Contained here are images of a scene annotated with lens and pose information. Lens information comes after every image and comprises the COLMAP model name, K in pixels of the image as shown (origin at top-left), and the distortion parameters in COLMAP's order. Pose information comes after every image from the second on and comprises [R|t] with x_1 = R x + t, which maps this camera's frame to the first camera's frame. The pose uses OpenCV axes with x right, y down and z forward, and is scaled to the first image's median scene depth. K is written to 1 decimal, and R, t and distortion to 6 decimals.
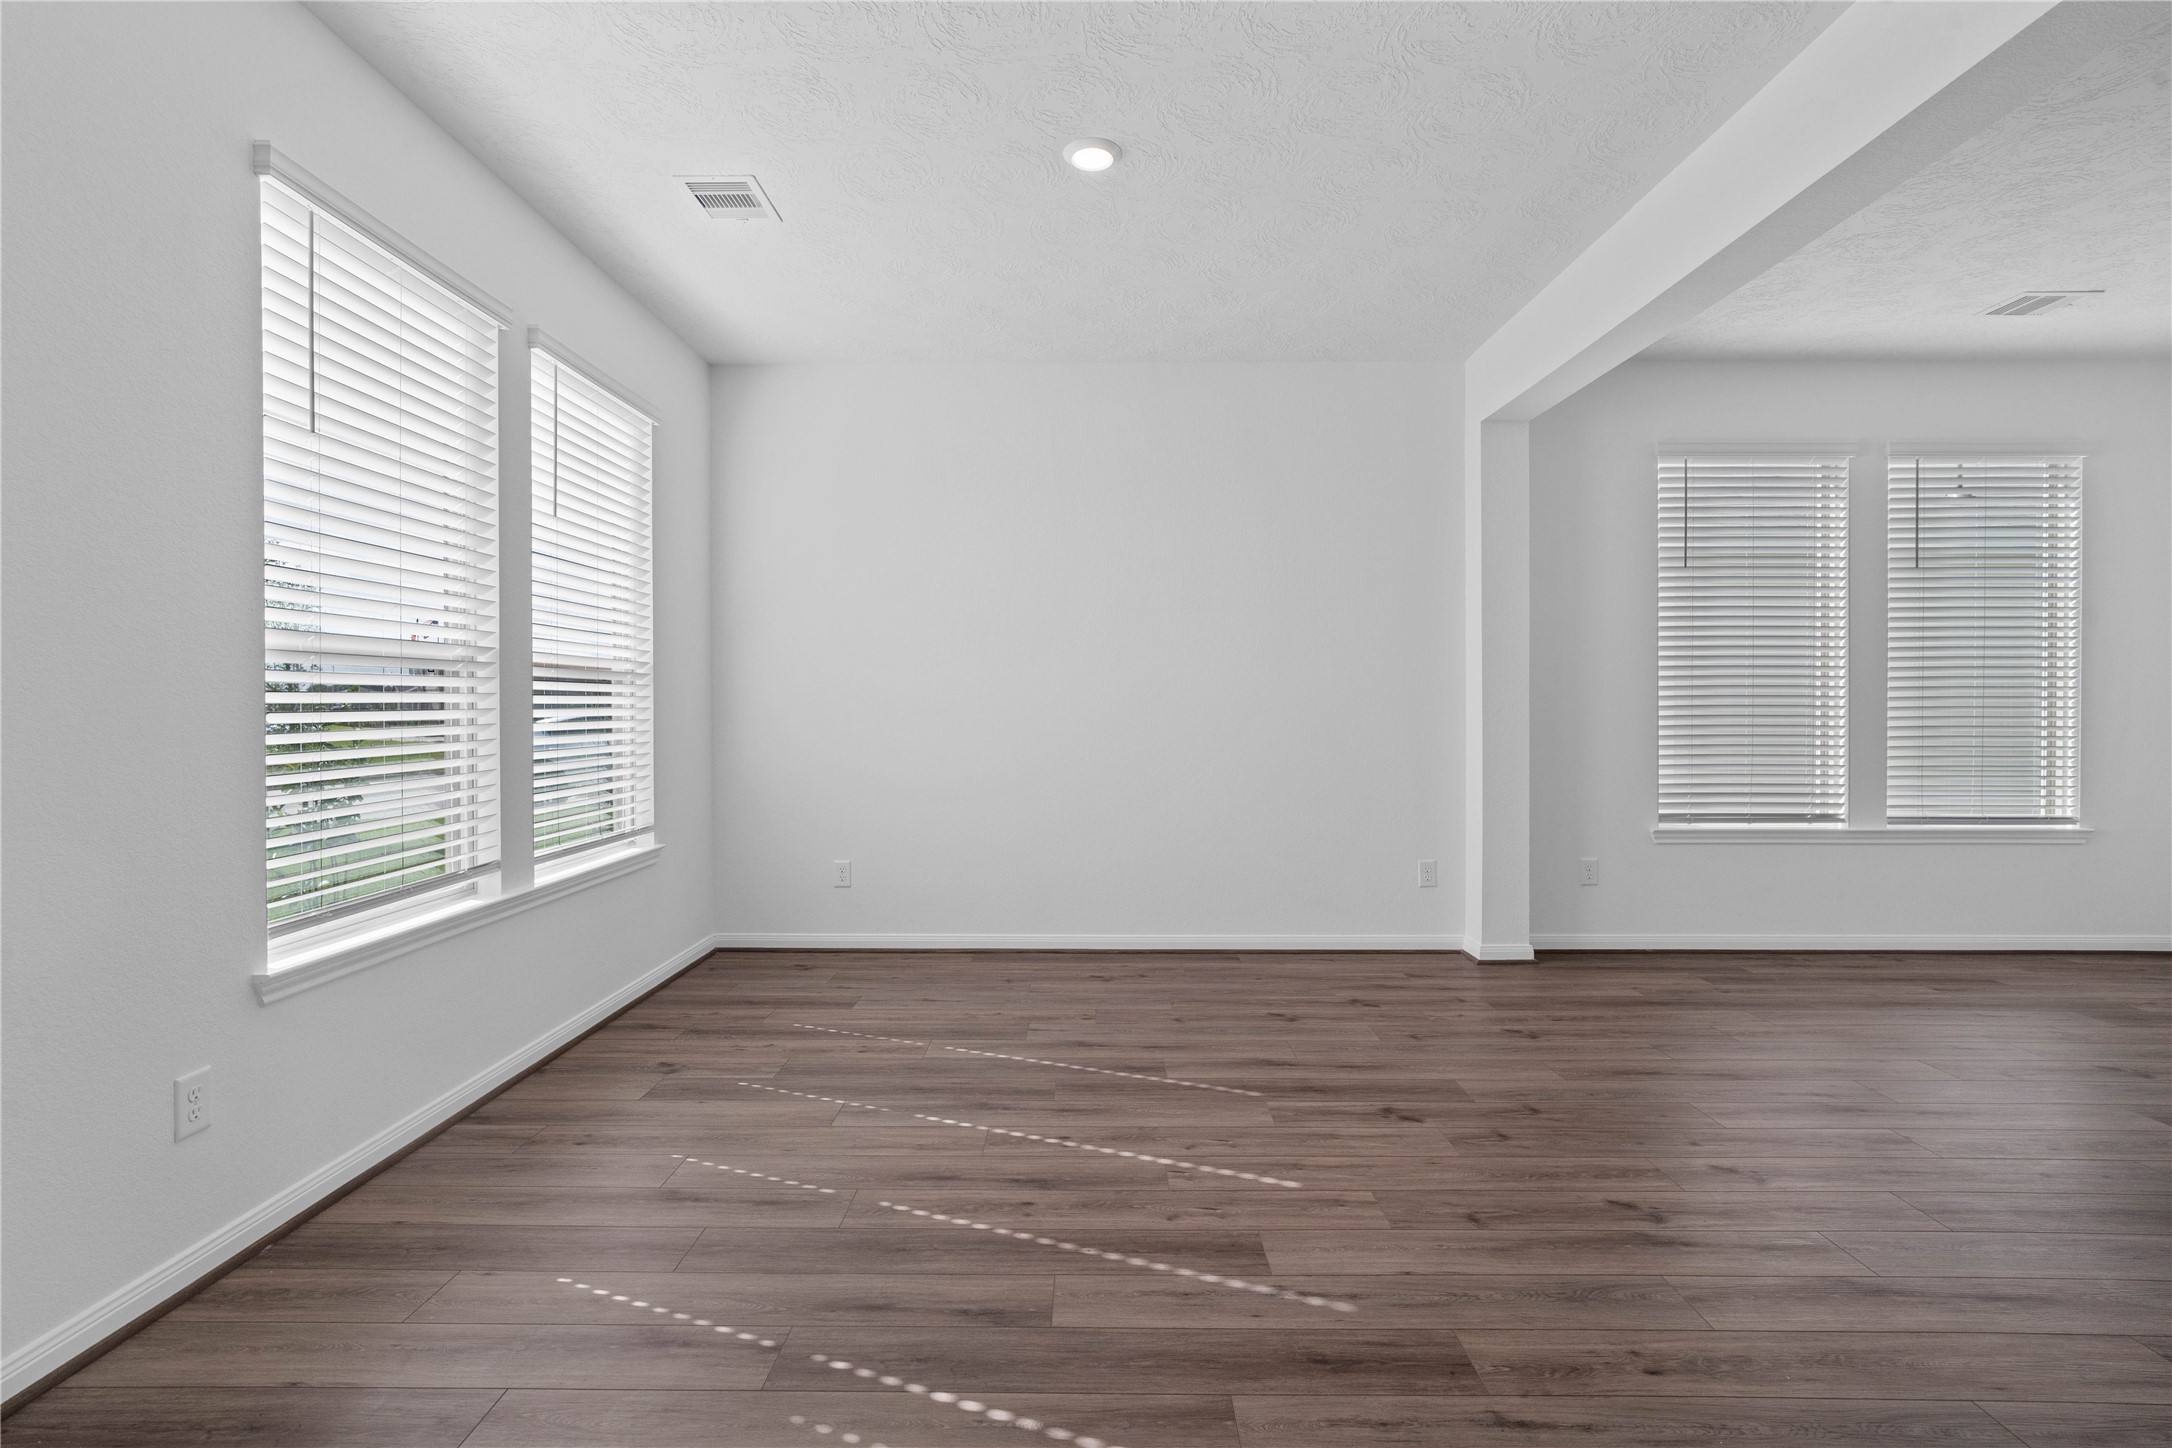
lens RADIAL K [[1024.7, 0, 1081.6], [0, 1024.7, 699.2], [0, 0, 1]] dist [-0.009605, 0.001193]
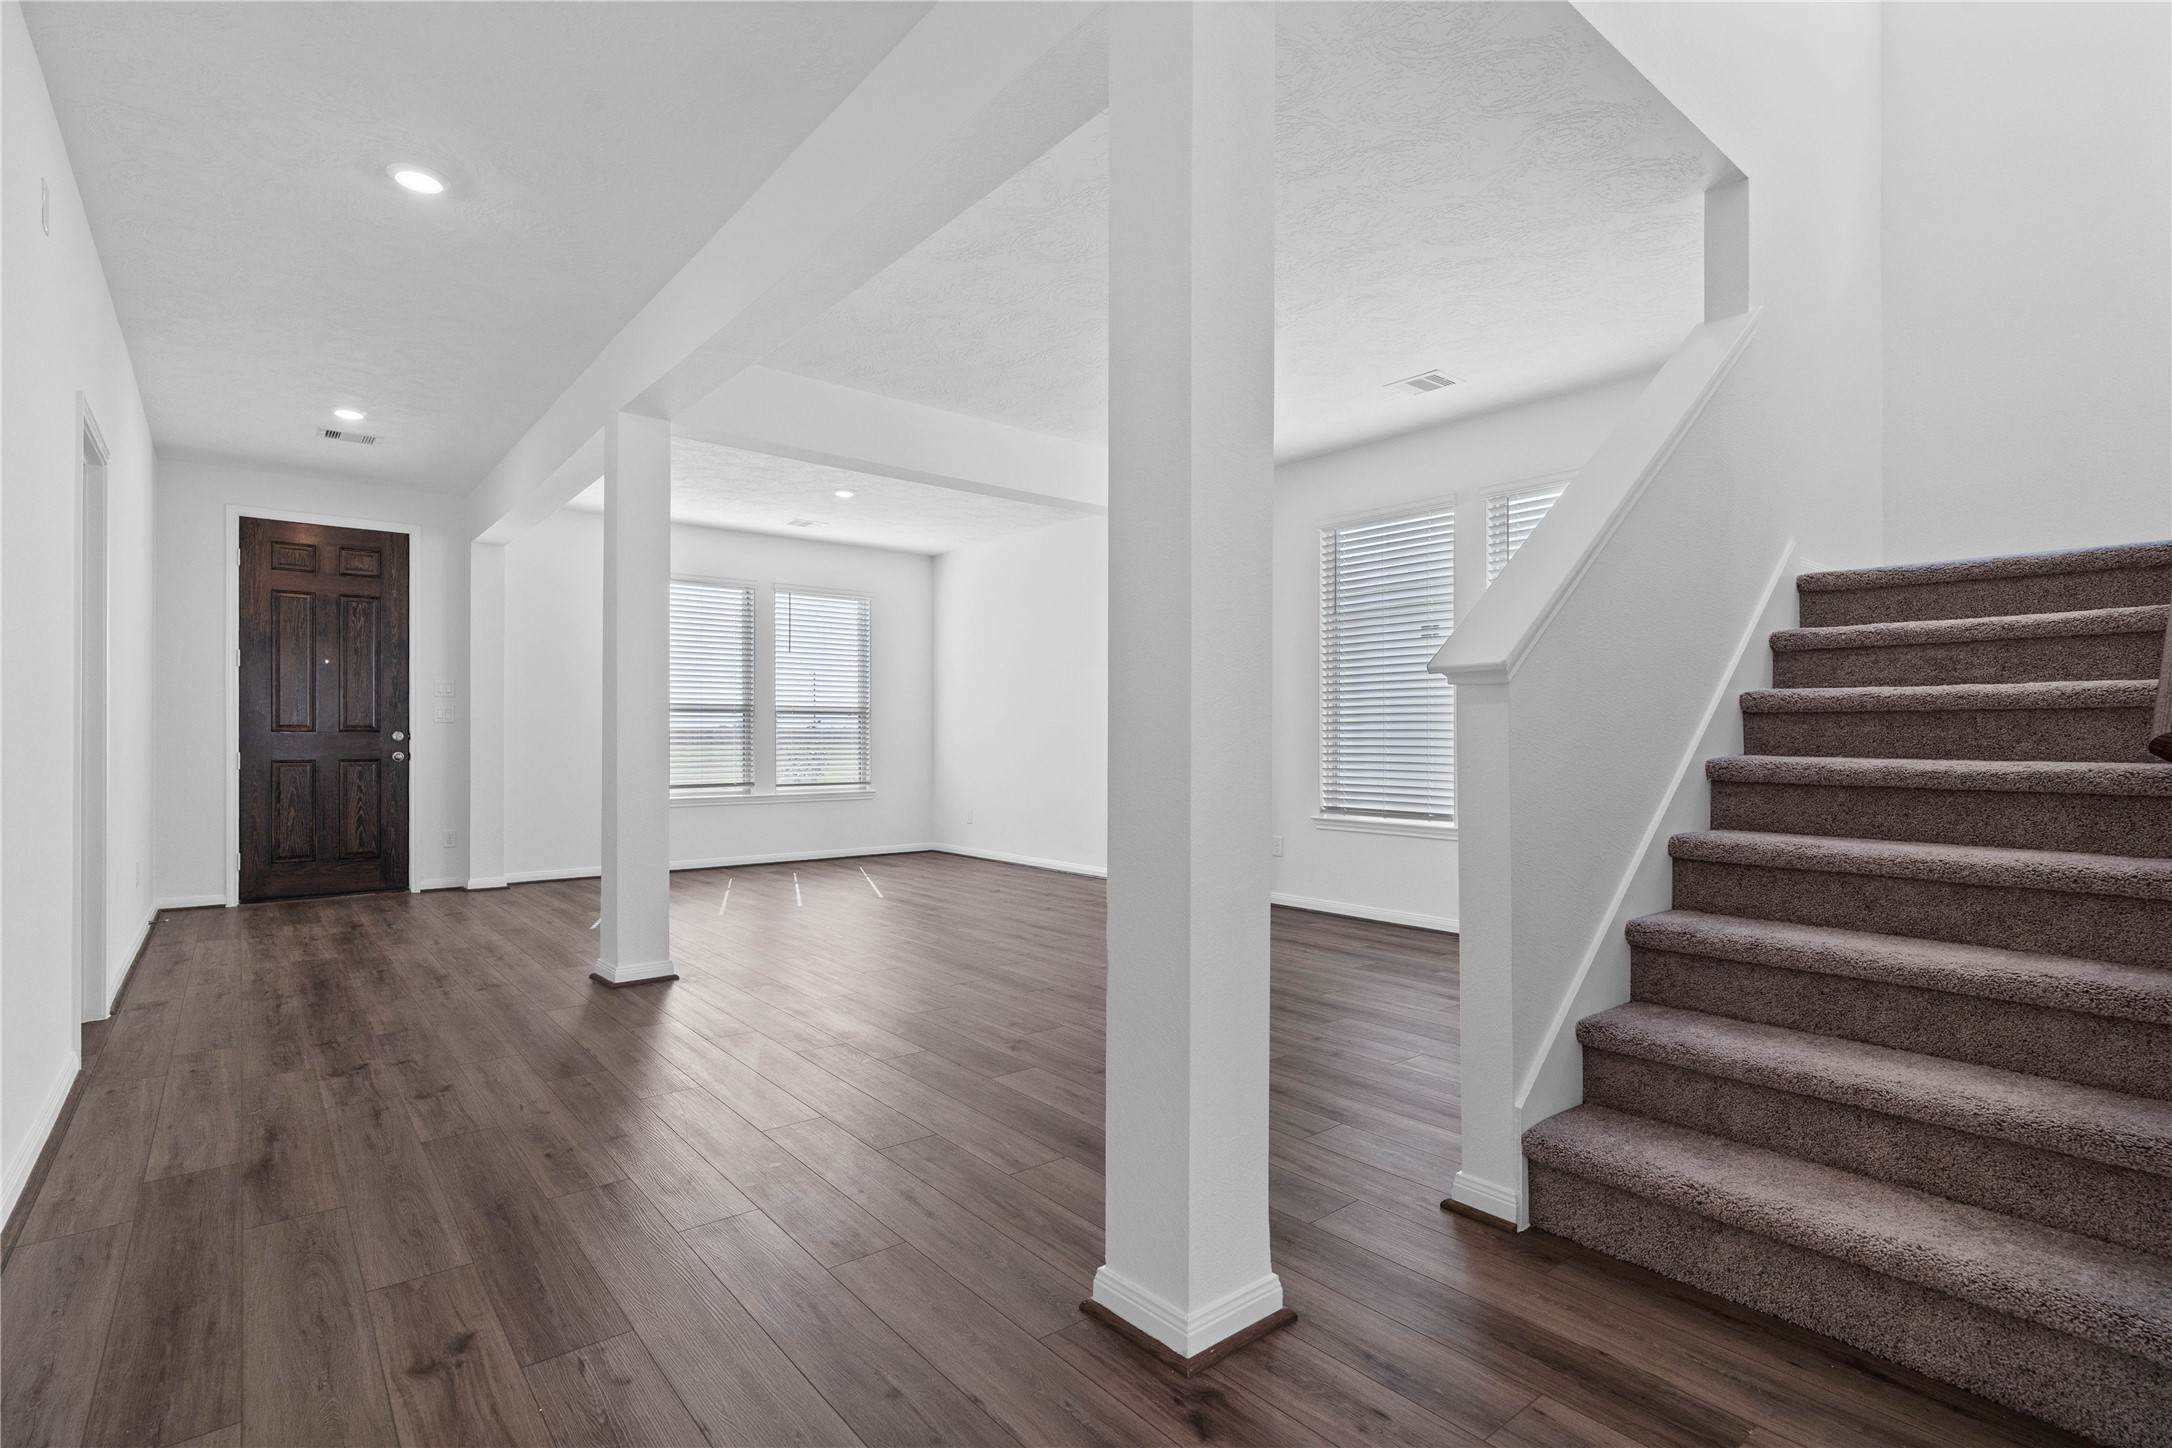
lens RADIAL K [[1006.1, 0, 1060.2], [0, 1006.1, 717.4], [0, 0, 1]] dist [-0.008644, 0.000708]
pose [[0.646048, -0.016016, -0.763129, 1.946405], [0.003178, 0.999828, -0.018293, 0.033050], [0.763290, 0.009393, 0.645988, -0.105772]]
